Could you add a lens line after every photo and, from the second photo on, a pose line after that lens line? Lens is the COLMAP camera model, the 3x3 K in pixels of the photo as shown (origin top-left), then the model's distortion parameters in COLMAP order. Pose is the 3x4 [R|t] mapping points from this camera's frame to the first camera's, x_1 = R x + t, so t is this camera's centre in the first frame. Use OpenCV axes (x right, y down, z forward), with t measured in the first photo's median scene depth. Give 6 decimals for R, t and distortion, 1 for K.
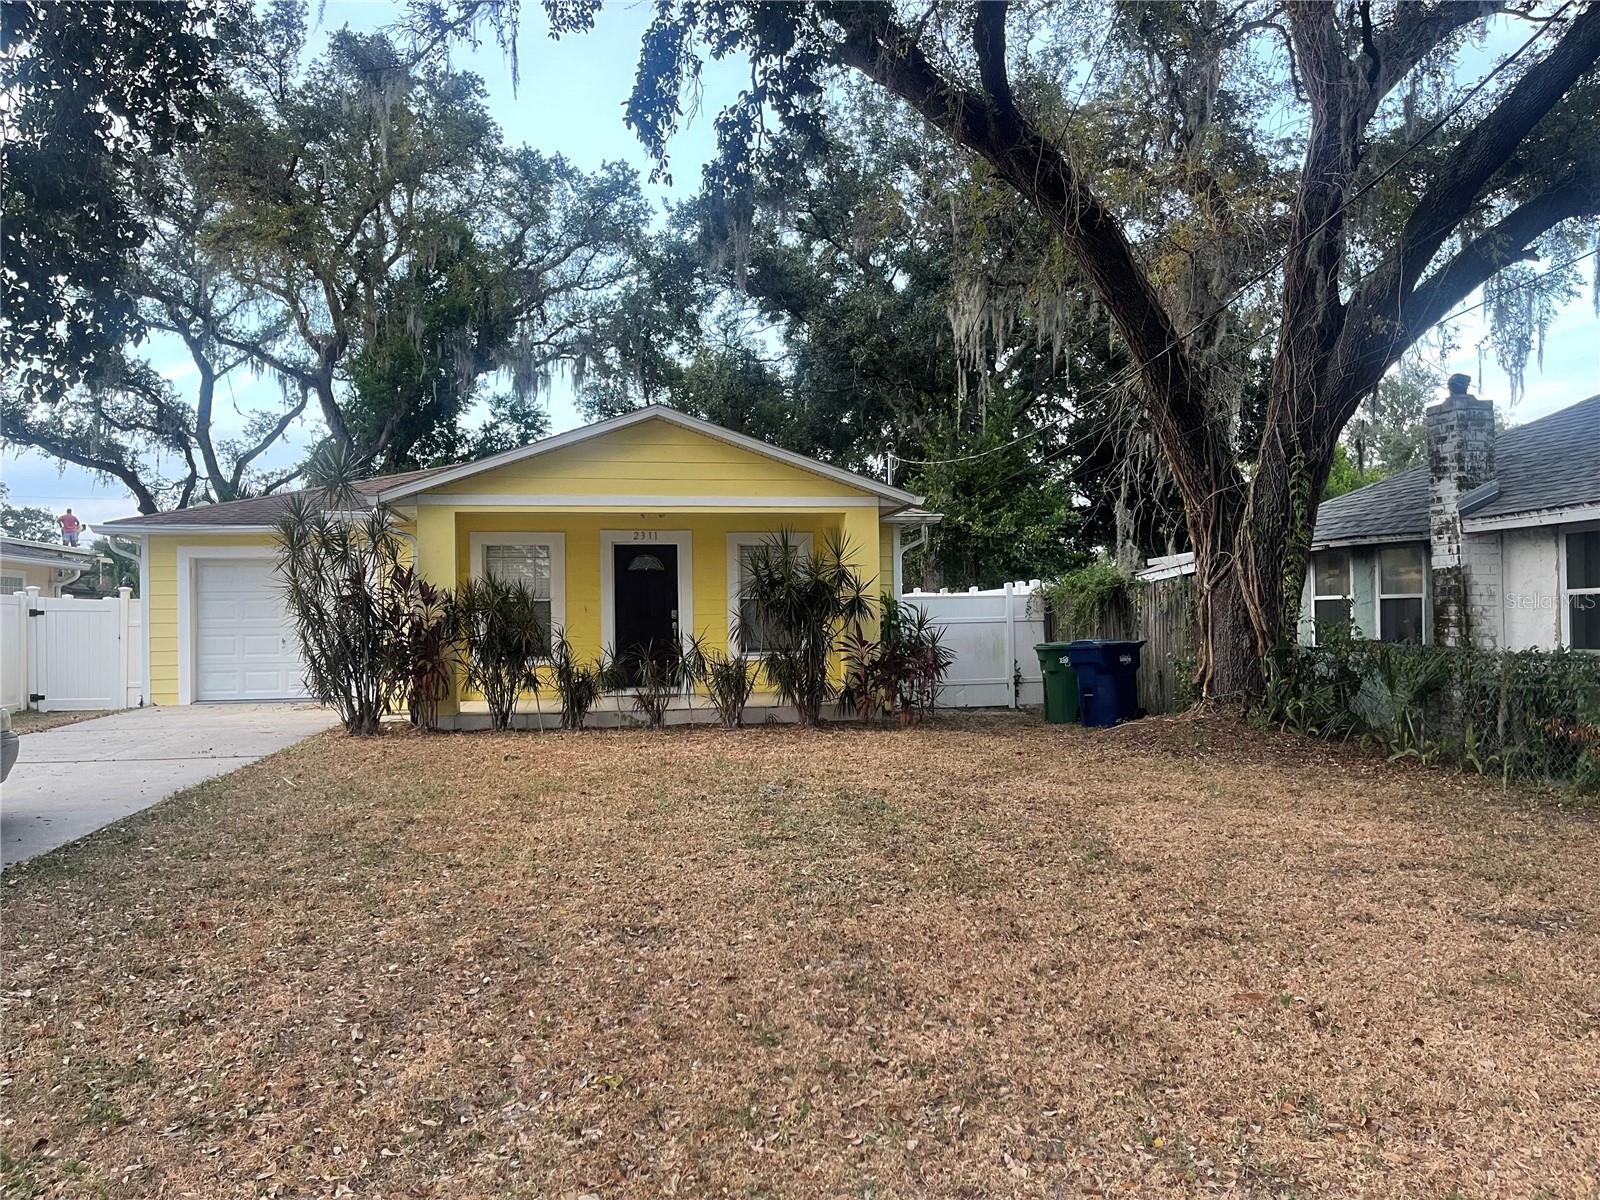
lens RADIAL K [[1182.9, 0, 800.0], [0, 1182.9, 600.0], [0, 0, 1]] dist [0.078643, -0.000307]
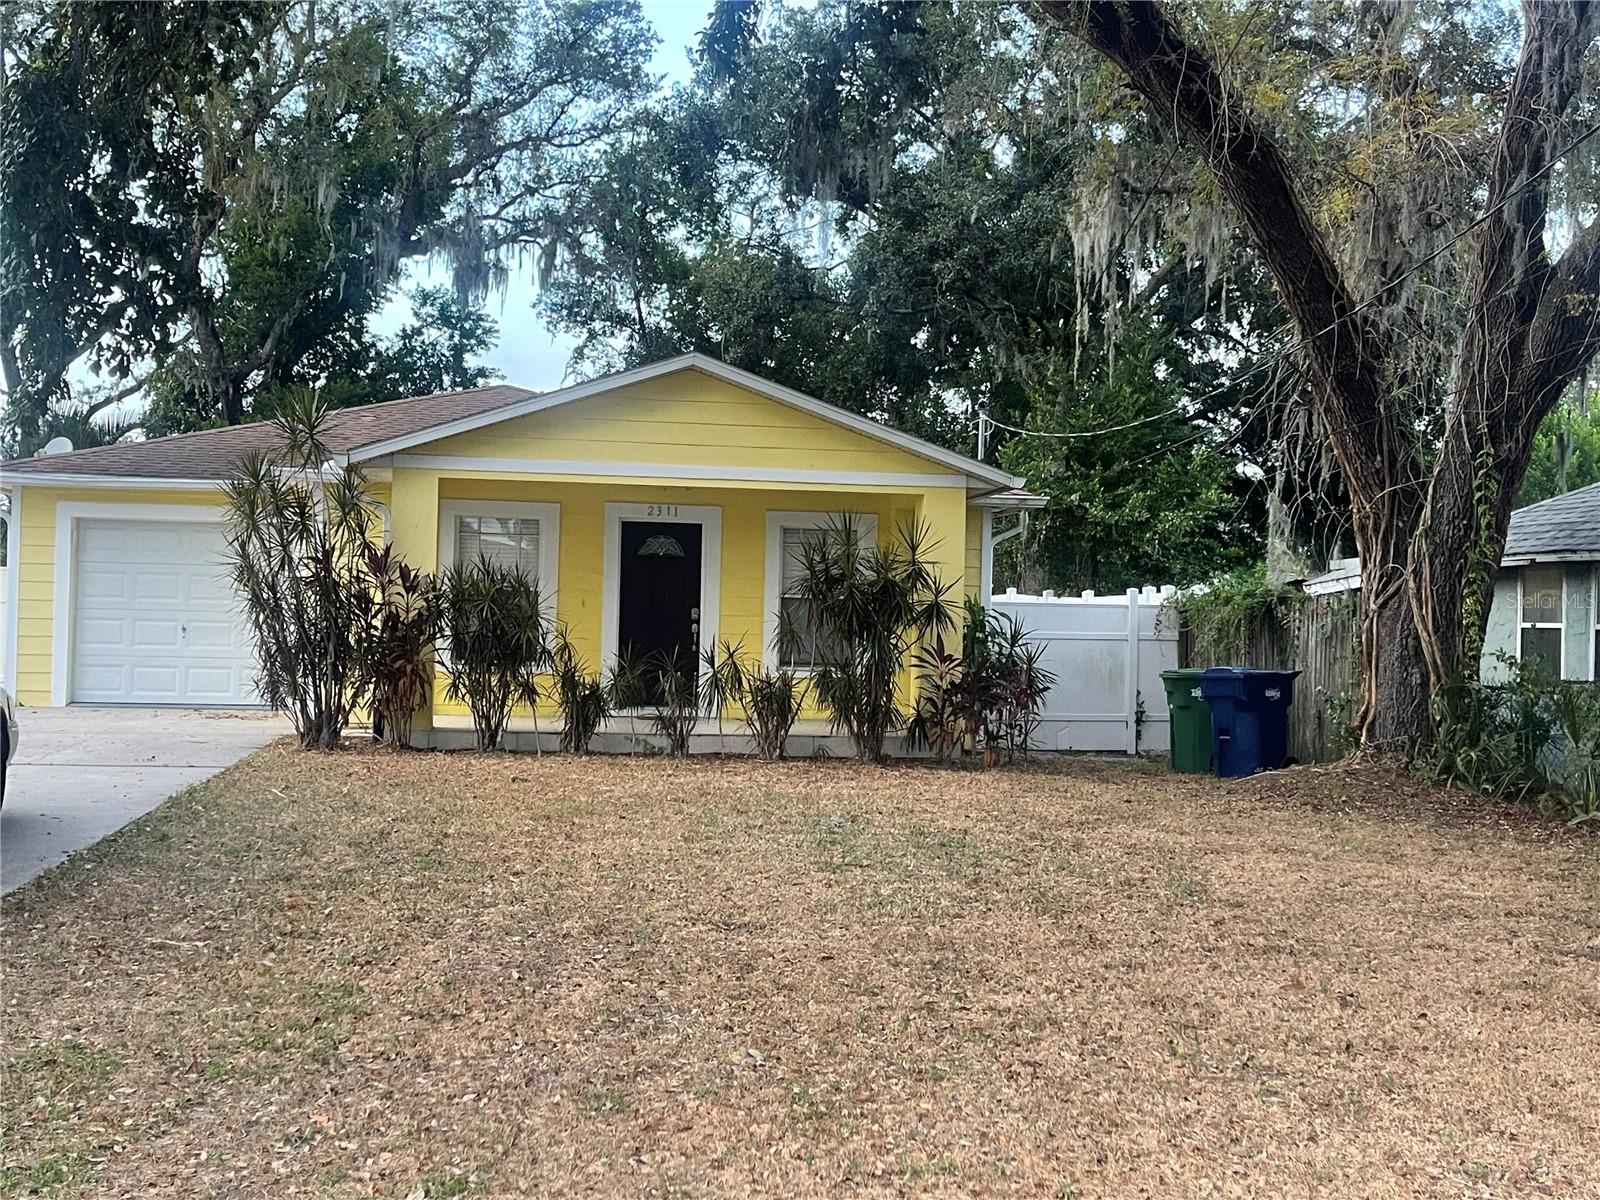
lens RADIAL K [[1814.1, 0, 800.0], [0, 1814.1, 600.0], [0, 0, 1]] dist [0.093378, -0.028492]
pose [[0.999141, 0.037801, -0.016993, -0.021553], [-0.037723, 0.999276, 0.004890, -0.006398], [0.017165, -0.004244, 0.999844, -0.217263]]
